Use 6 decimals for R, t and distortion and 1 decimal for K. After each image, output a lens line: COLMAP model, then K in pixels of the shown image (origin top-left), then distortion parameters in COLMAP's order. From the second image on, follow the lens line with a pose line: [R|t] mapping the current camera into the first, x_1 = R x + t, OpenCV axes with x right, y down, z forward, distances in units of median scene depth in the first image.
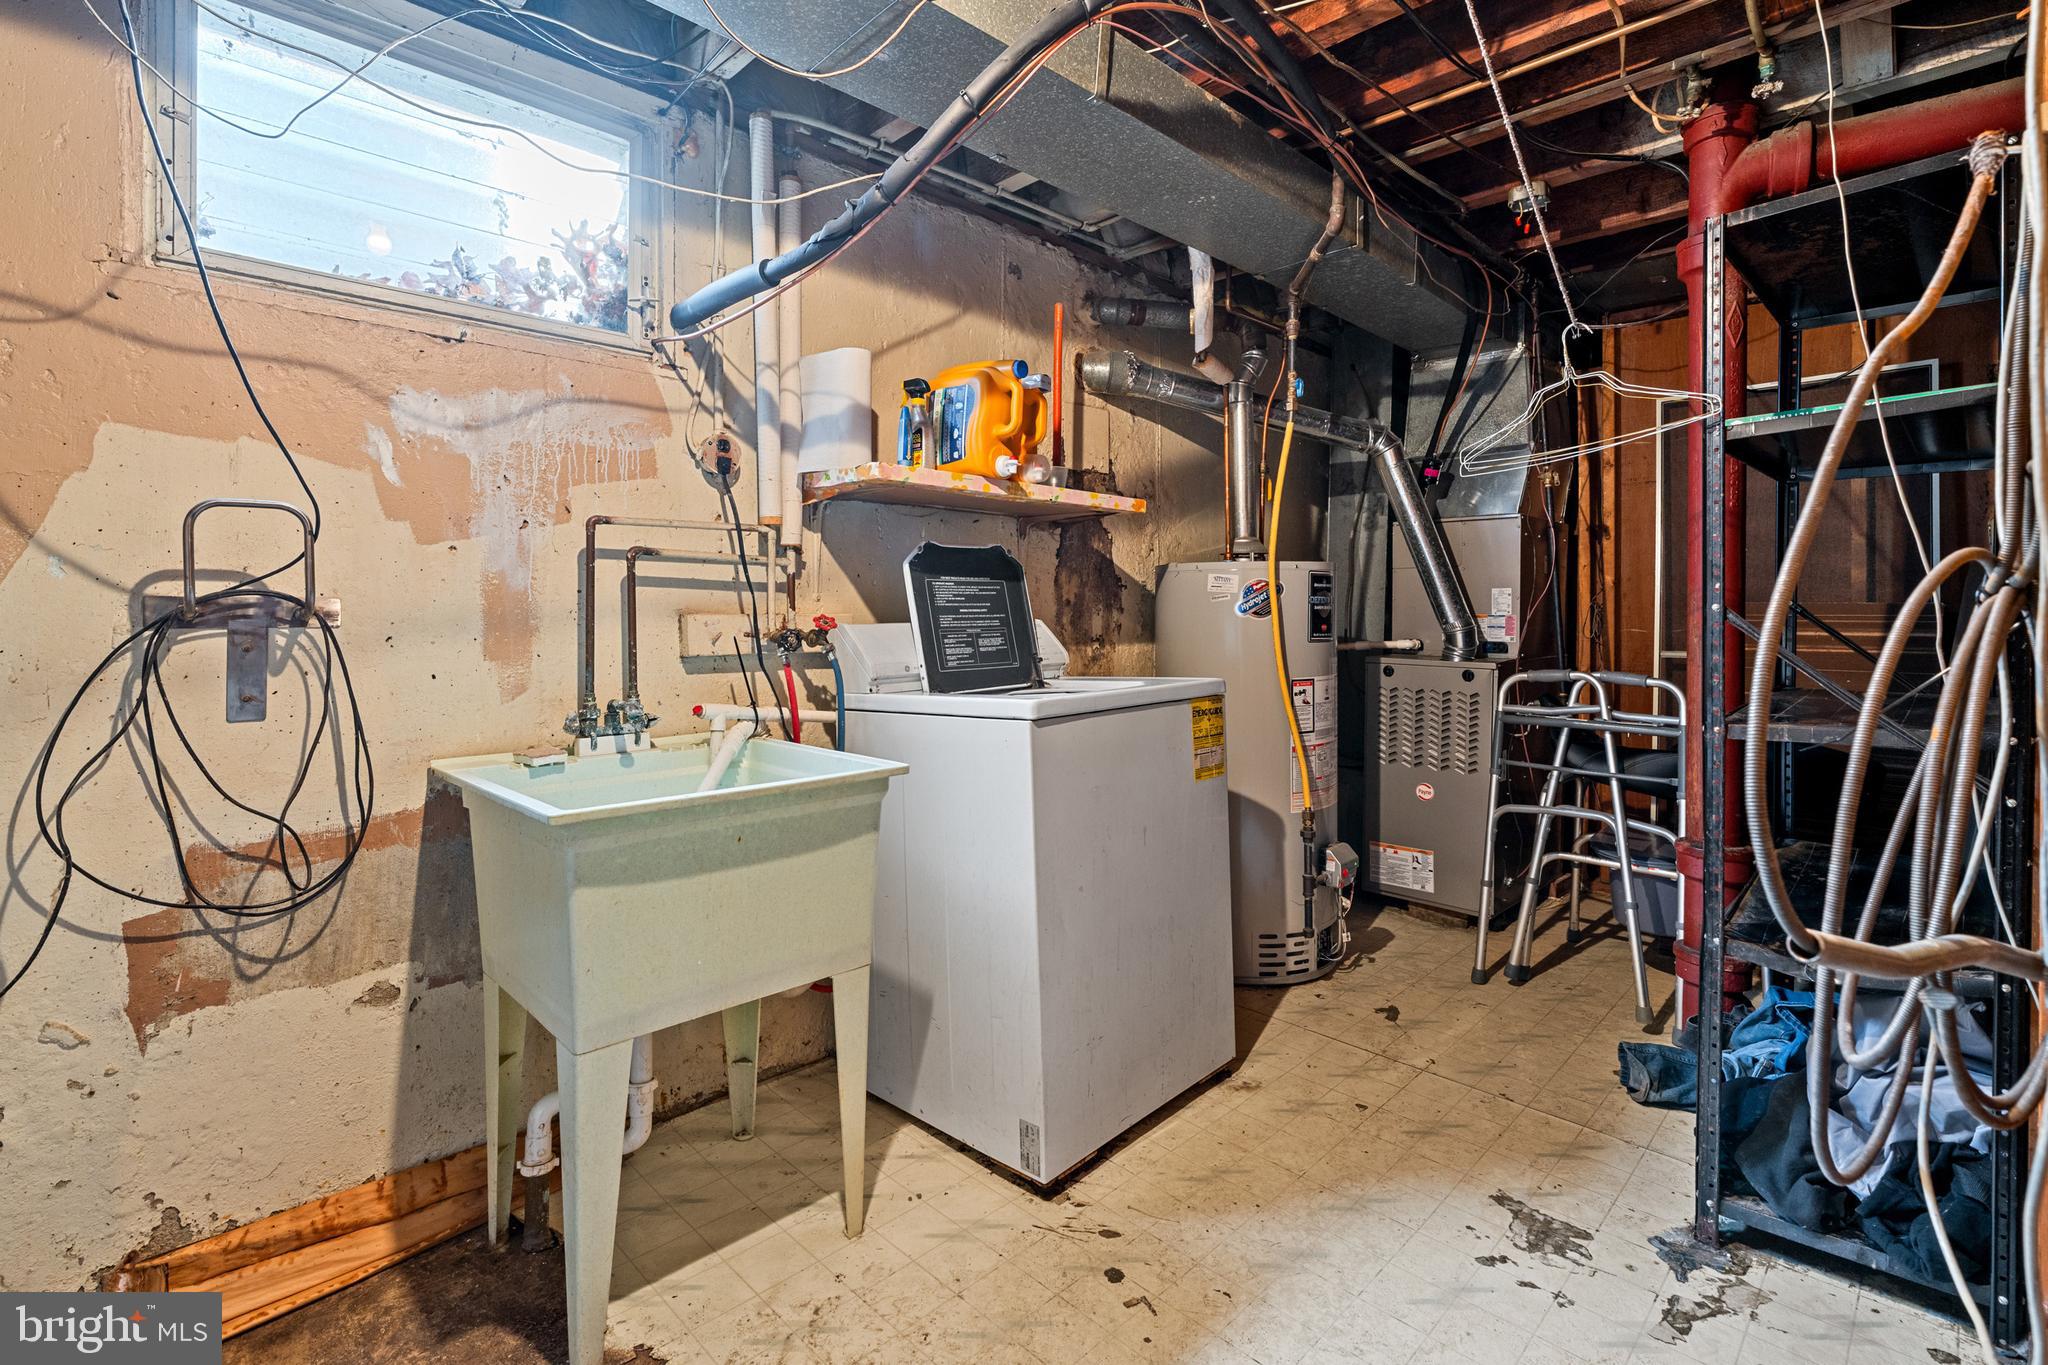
lens RADIAL K [[932.9, 0, 1035.1], [0, 932.9, 619.1], [0, 0, 1]] dist [-0.002532, 0.000365]
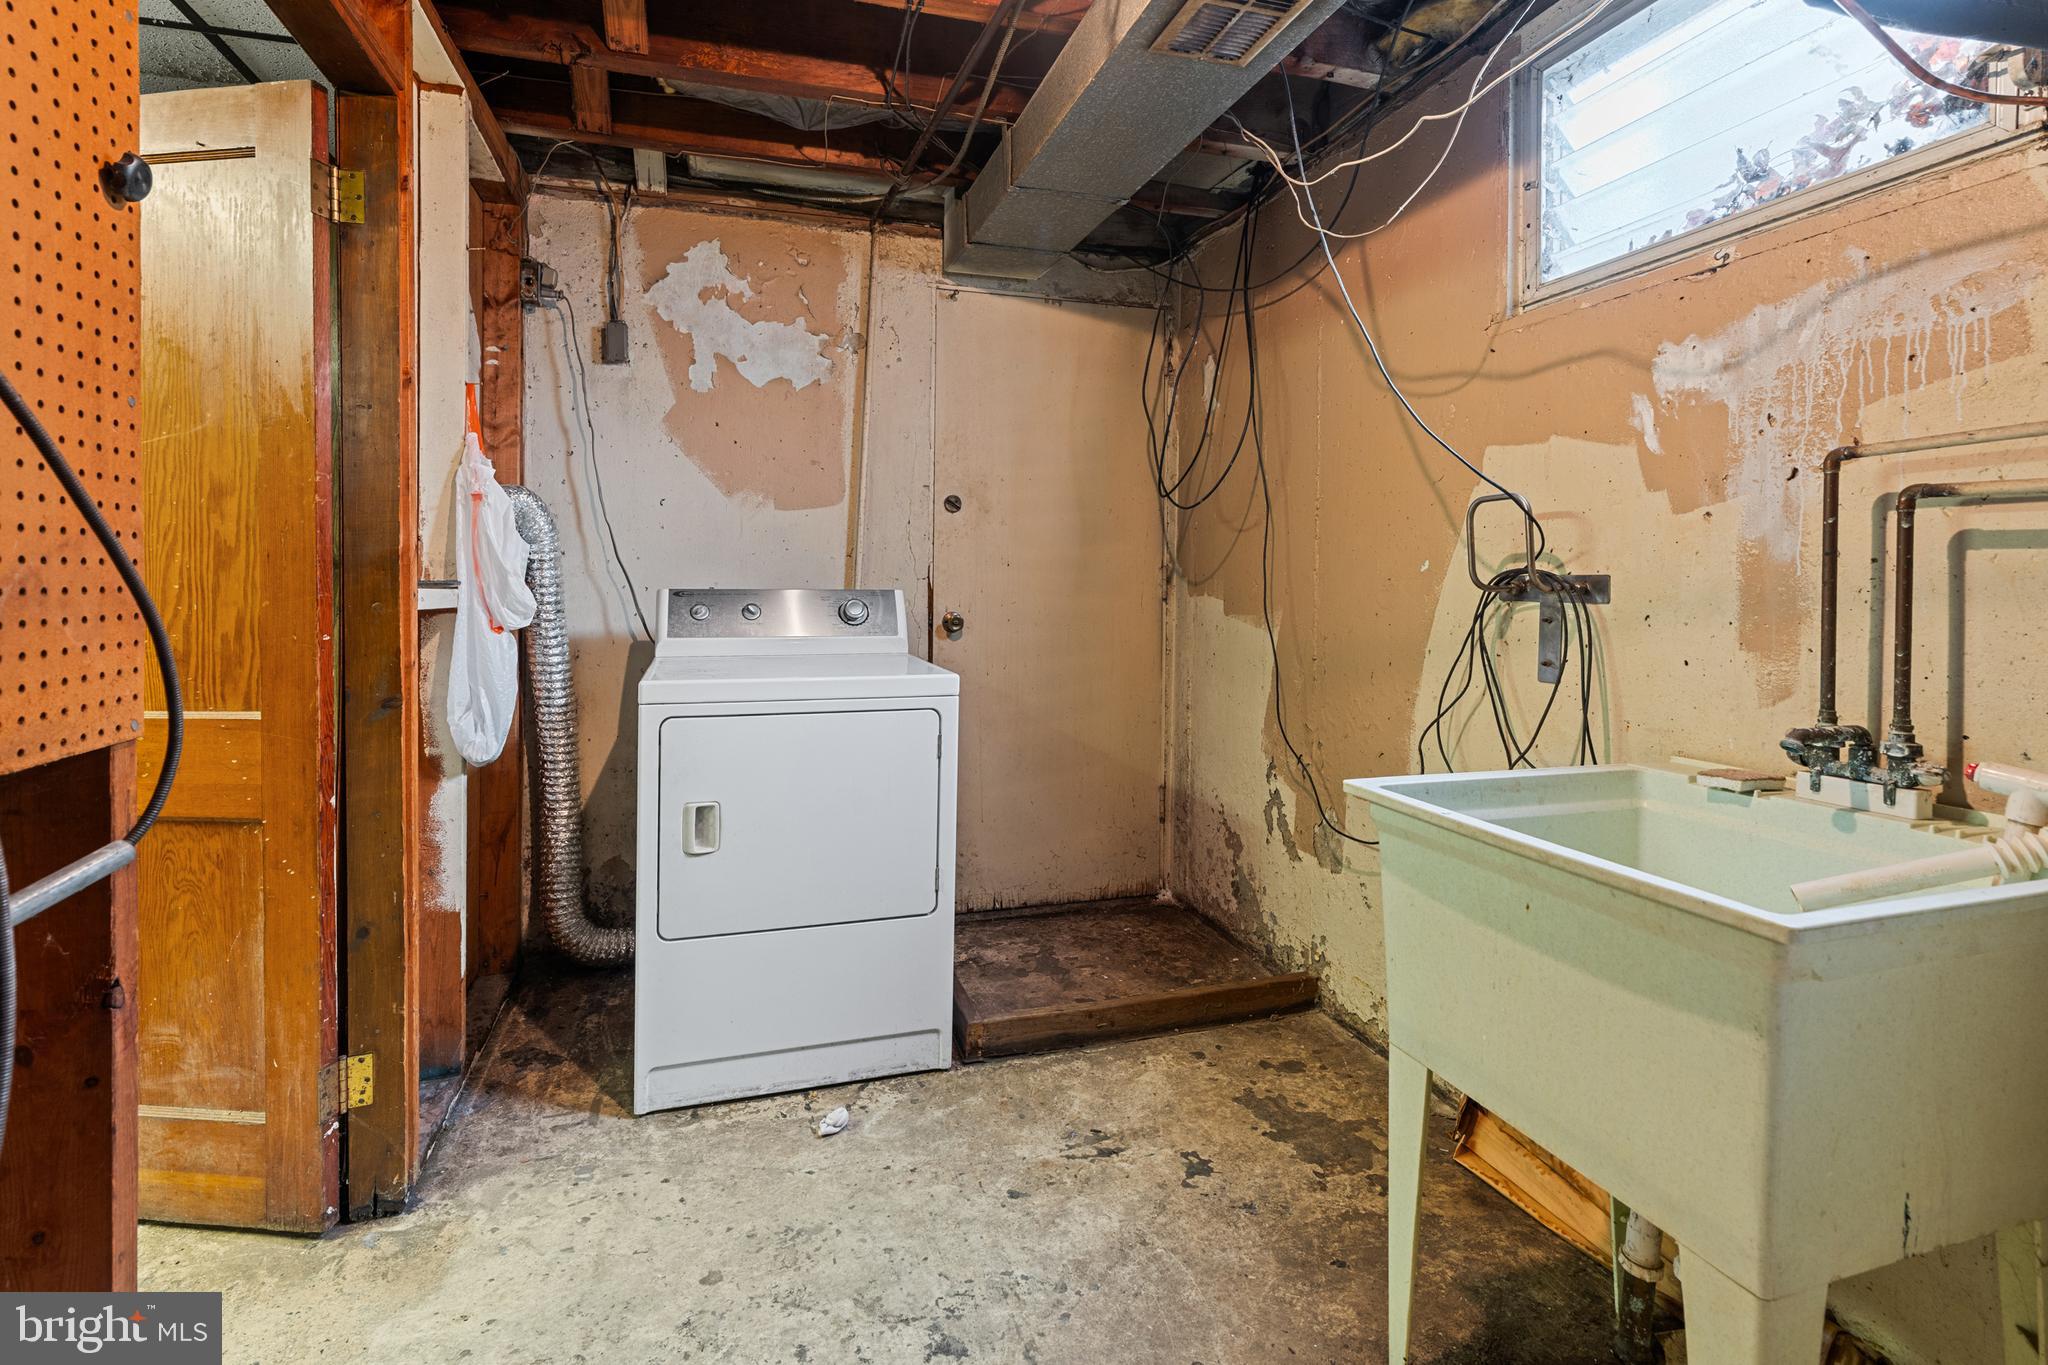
lens RADIAL K [[932.9, 0, 995.5], [0, 932.9, 588.0], [0, 0, 1]] dist [-0.002532, 0.000365]
pose [[-0.468726, 0.001196, -0.883343, 0.425211], [-0.016500, 0.999813, 0.010109, -0.006842], [0.883190, 0.019313, -0.468618, 0.812015]]
